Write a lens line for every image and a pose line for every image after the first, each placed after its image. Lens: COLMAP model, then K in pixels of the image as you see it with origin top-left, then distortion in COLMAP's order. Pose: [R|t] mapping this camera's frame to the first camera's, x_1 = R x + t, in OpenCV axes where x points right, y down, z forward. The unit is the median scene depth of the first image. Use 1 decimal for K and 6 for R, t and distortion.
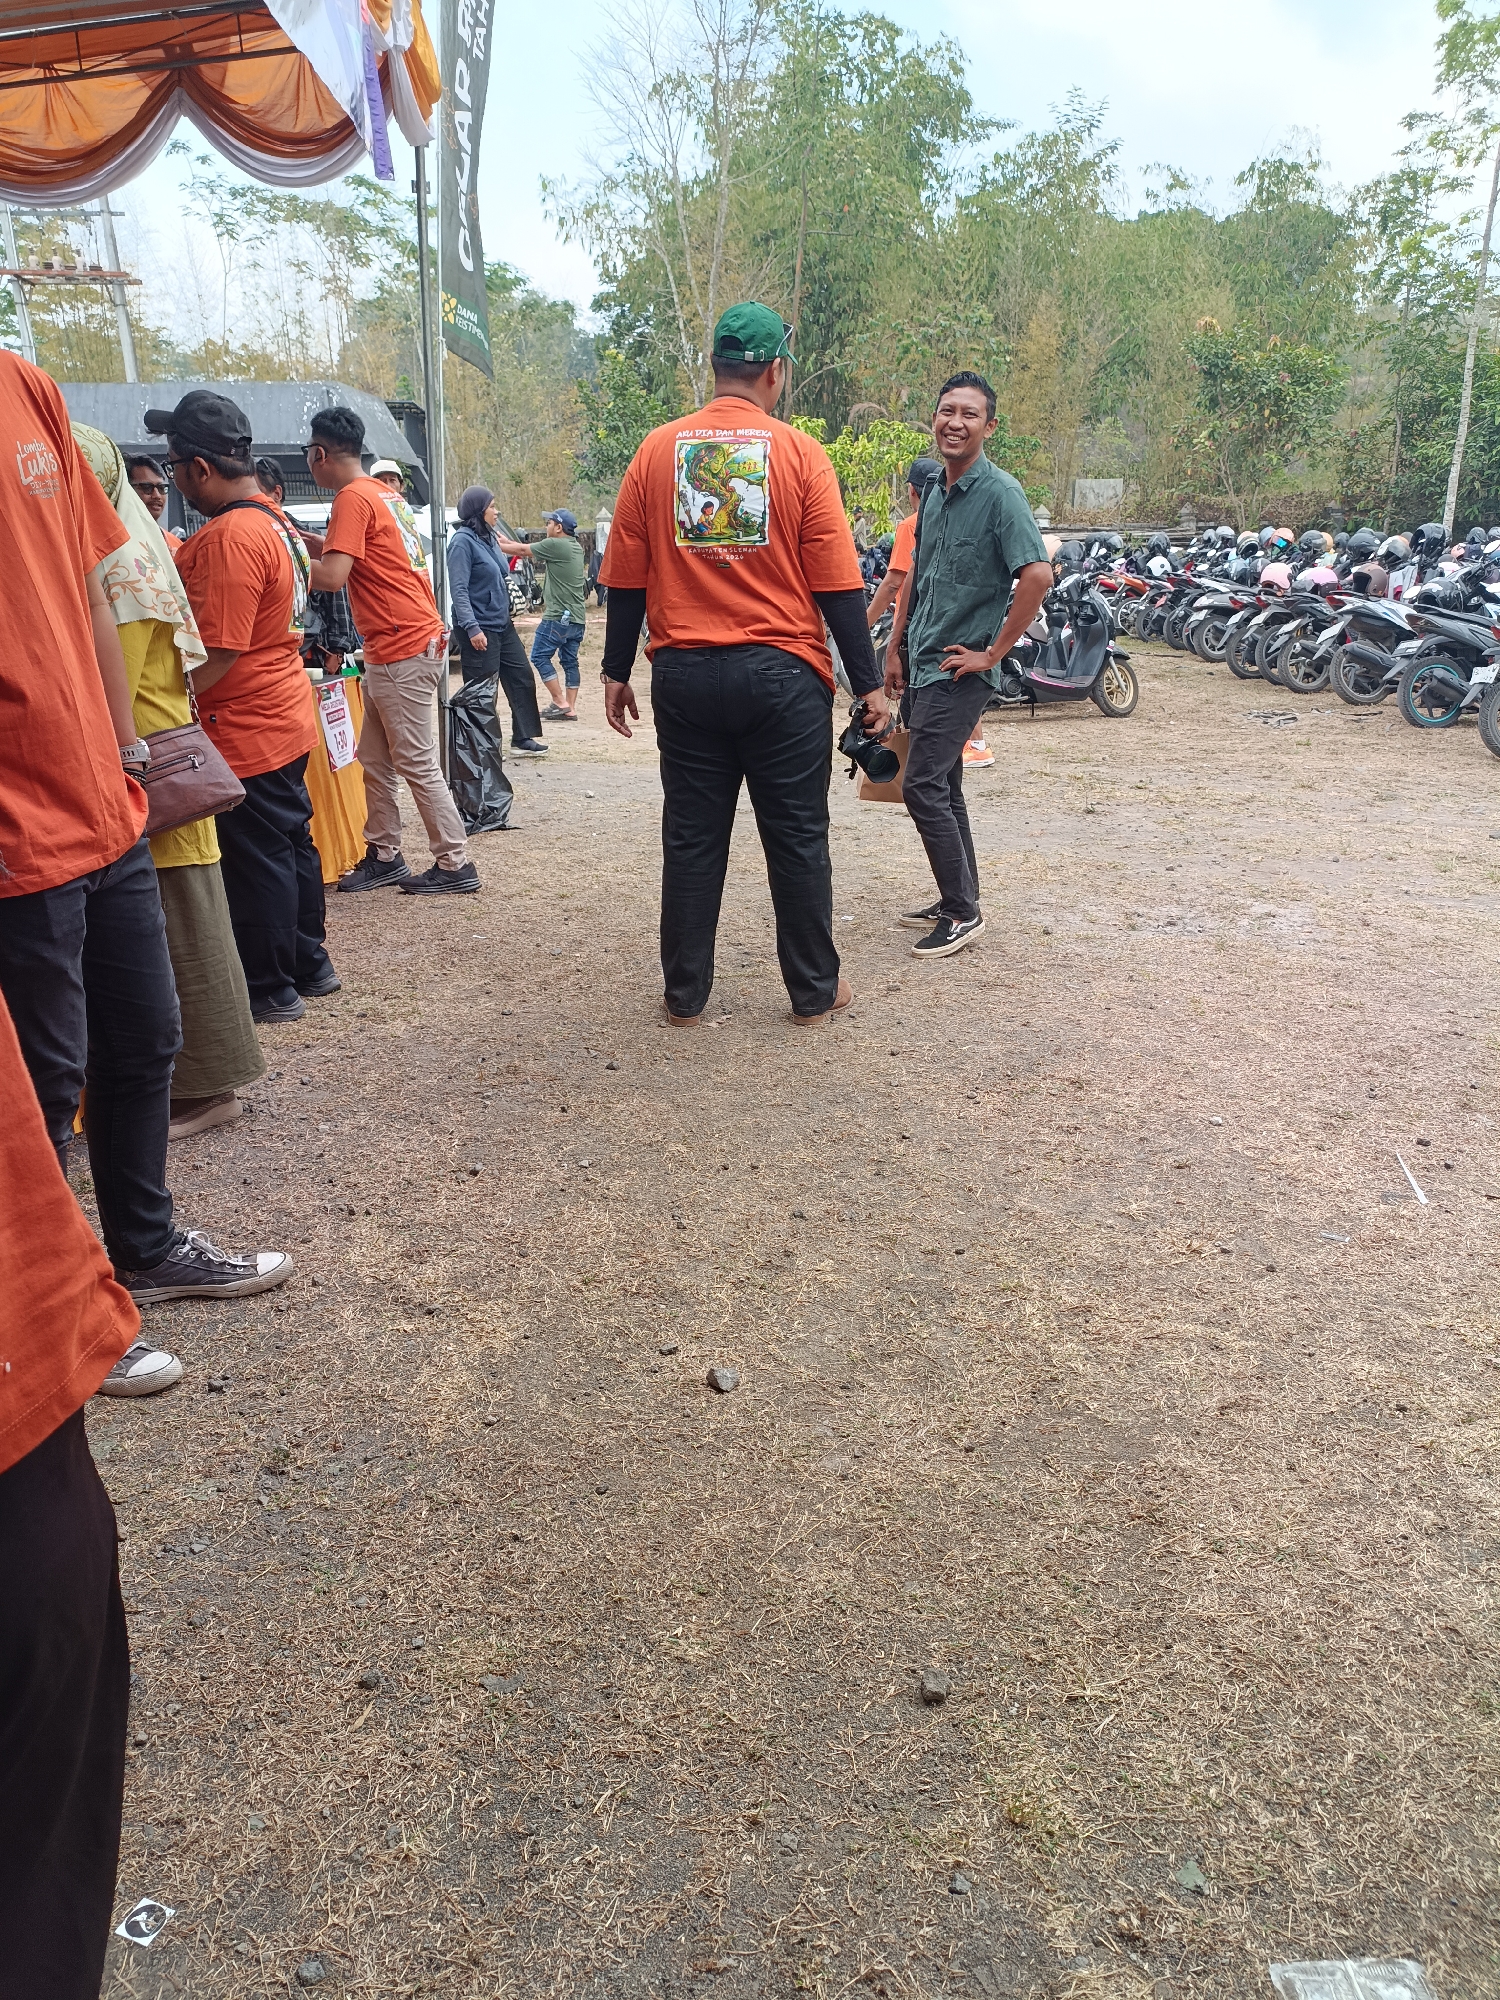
lens RADIAL K [[1474.8, 0, 759.3], [0, 1474.8, 1026.2], [0, 0, 1]] dist [0.057724, -0.056235]
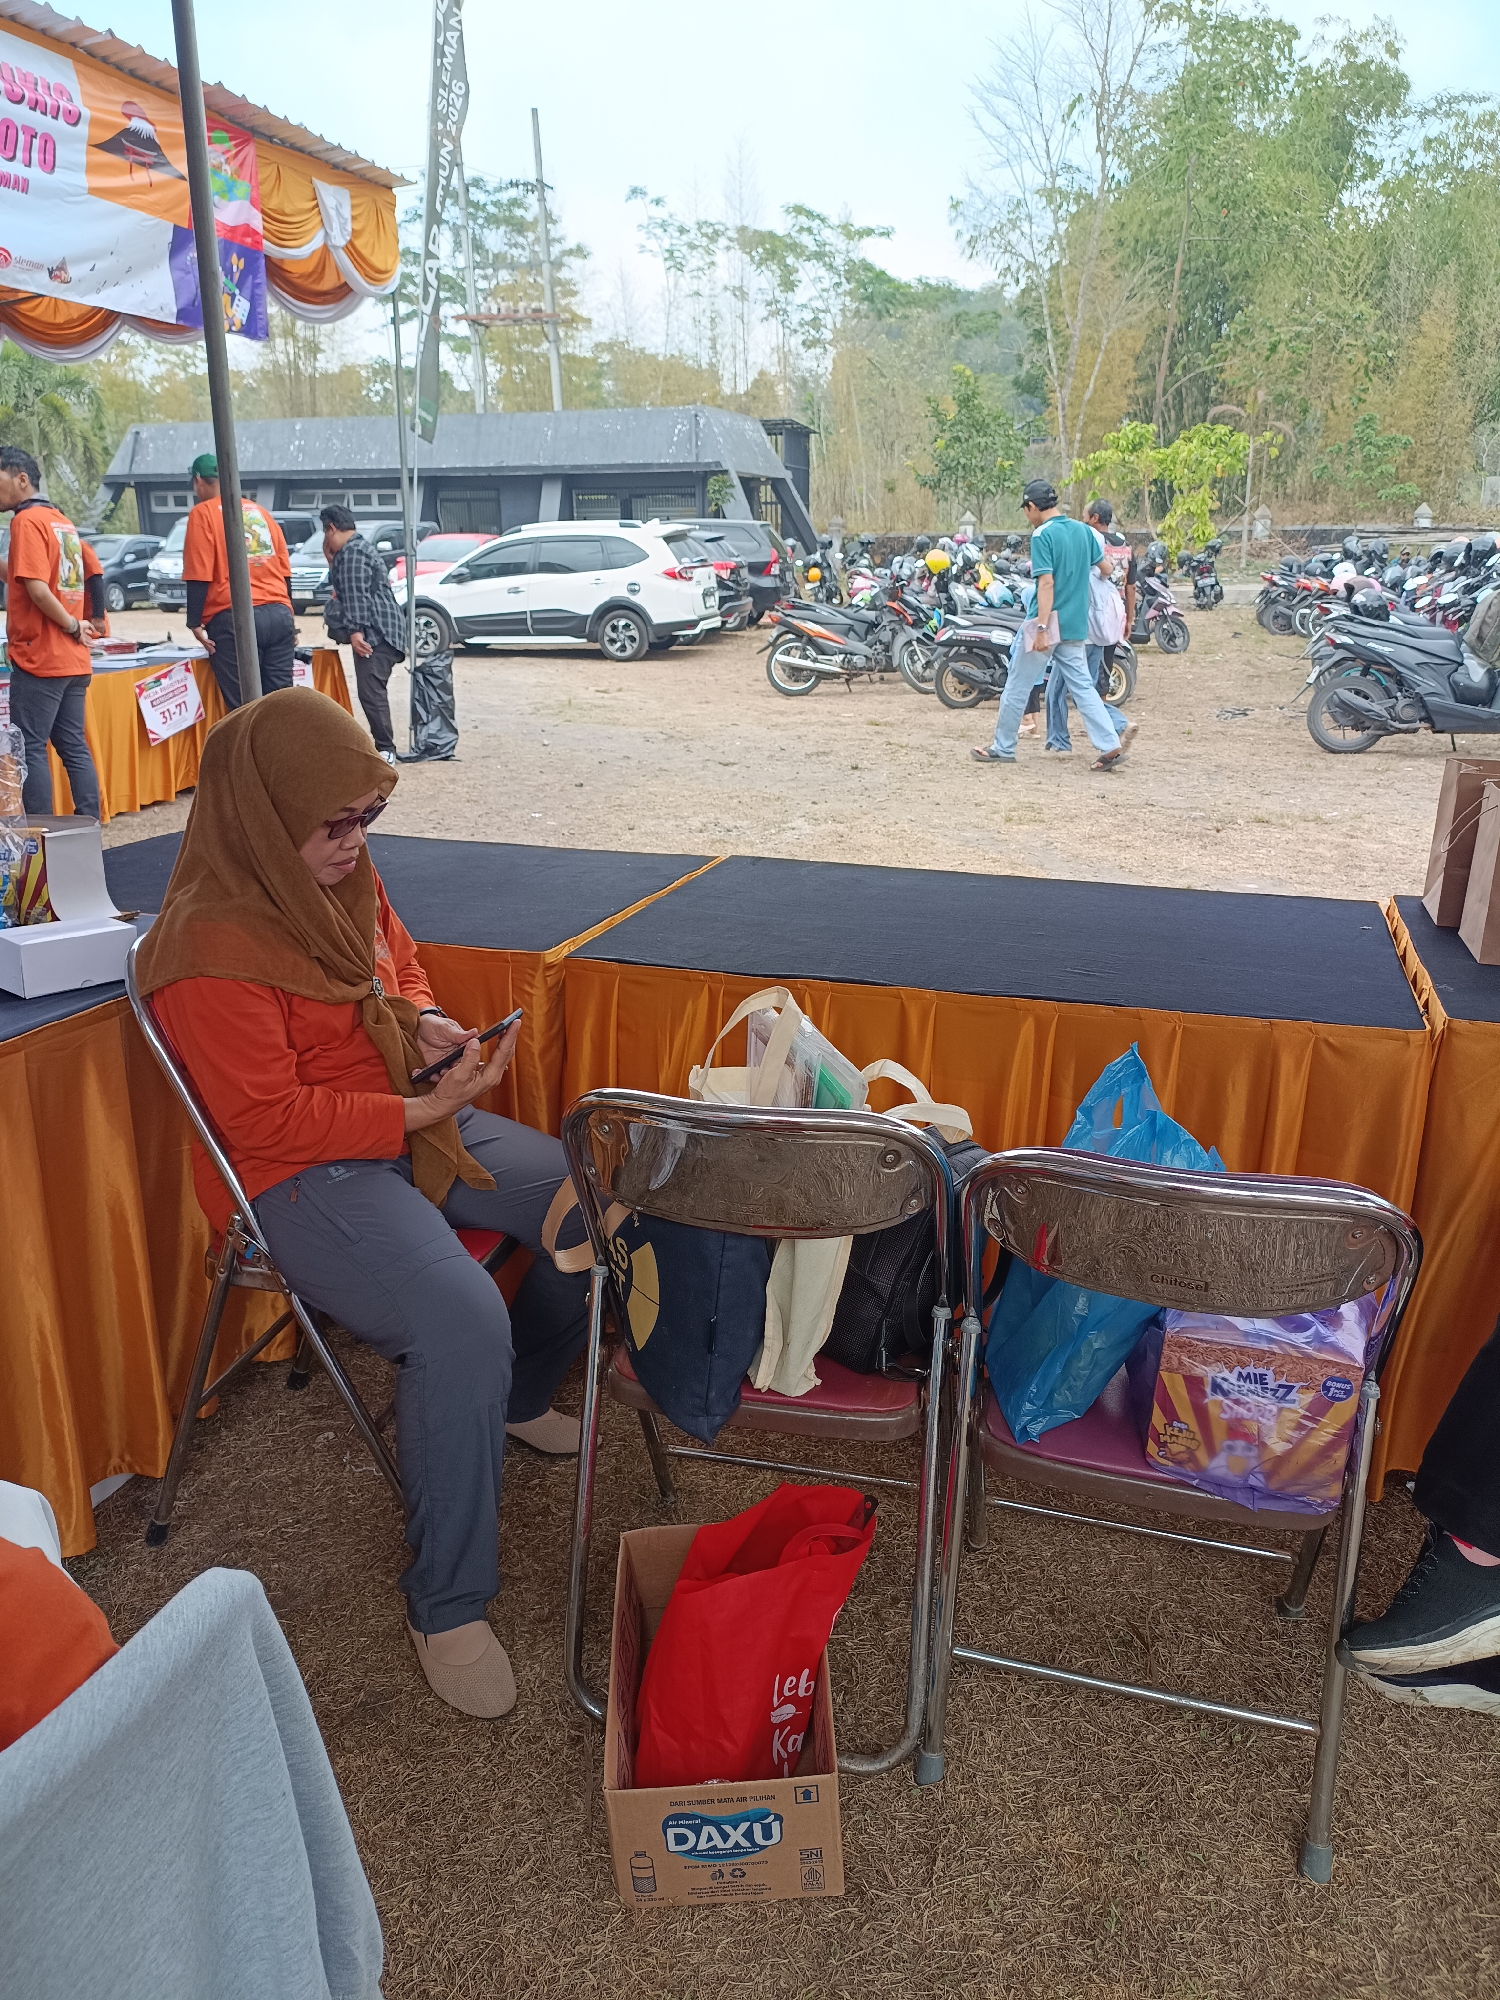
lens RADIAL K [[1498.9, 0, 750.0], [0, 1498.9, 1000.0], [0, 0, 1]] dist [0.024015, 0.008797]
pose [[0.956088, 0.083655, -0.280886, 0.084394], [-0.089195, 0.995990, -0.006974, 0.012649], [0.279176, 0.031721, 0.959716, -0.045562]]
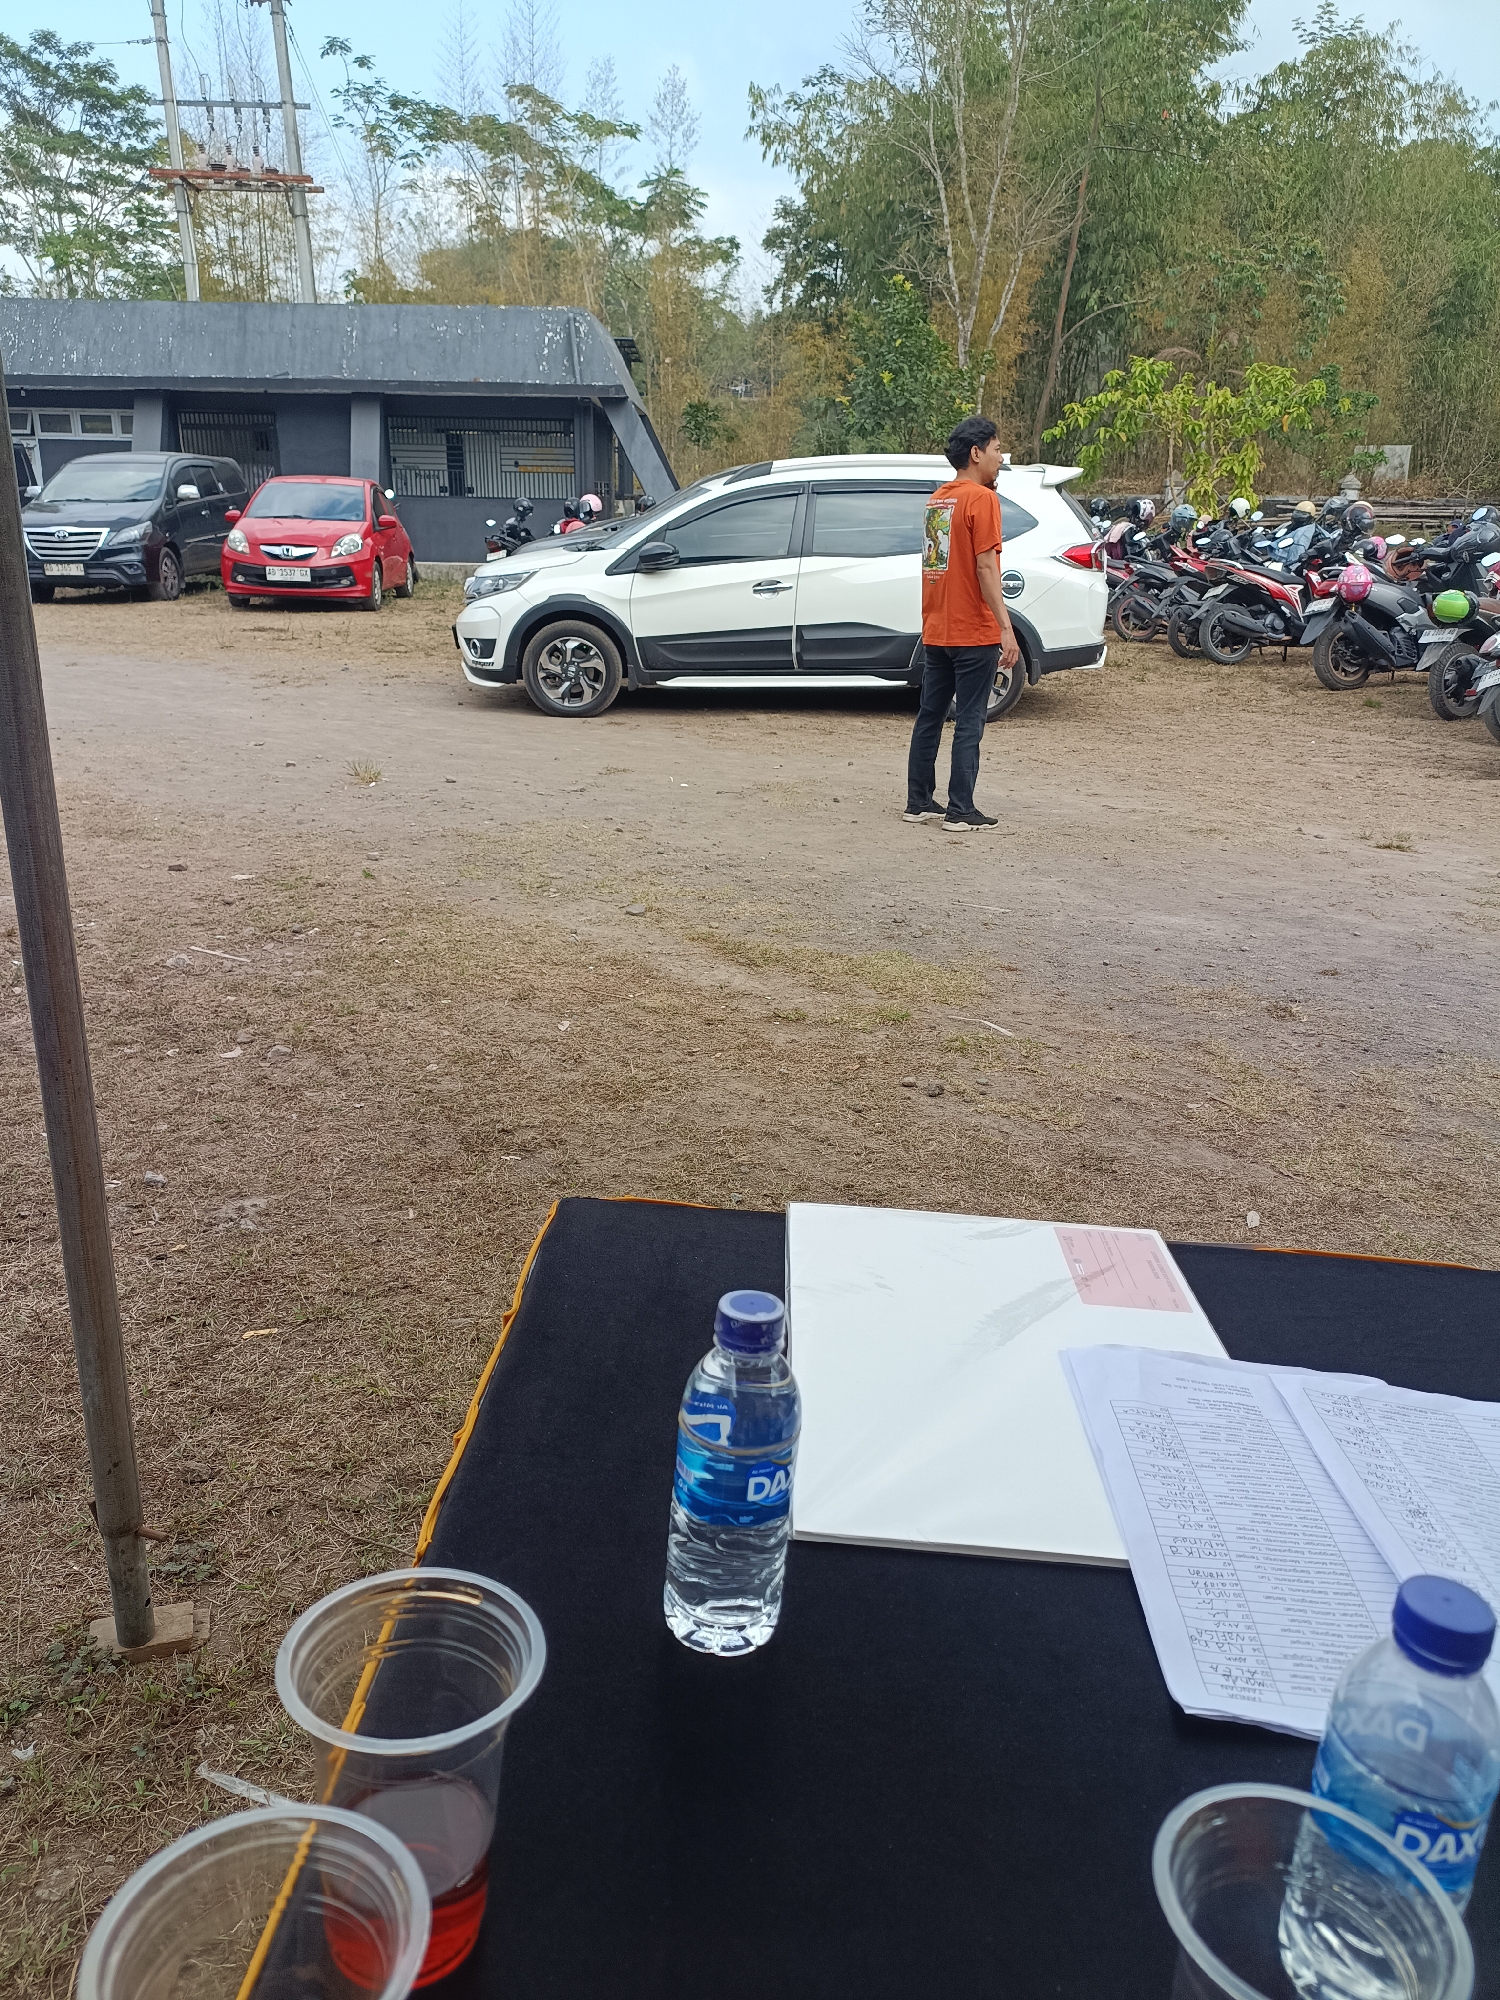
lens RADIAL K [[1498.9, 0, 750.0], [0, 1498.9, 1000.0], [0, 0, 1]] dist [0.024015, 0.008797]
pose [[0.999484, 0.026299, -0.018459, -0.177577], [-0.026286, 0.999654, 0.000947, -0.059718], [0.018478, -0.000461, 0.999829, 0.184961]]
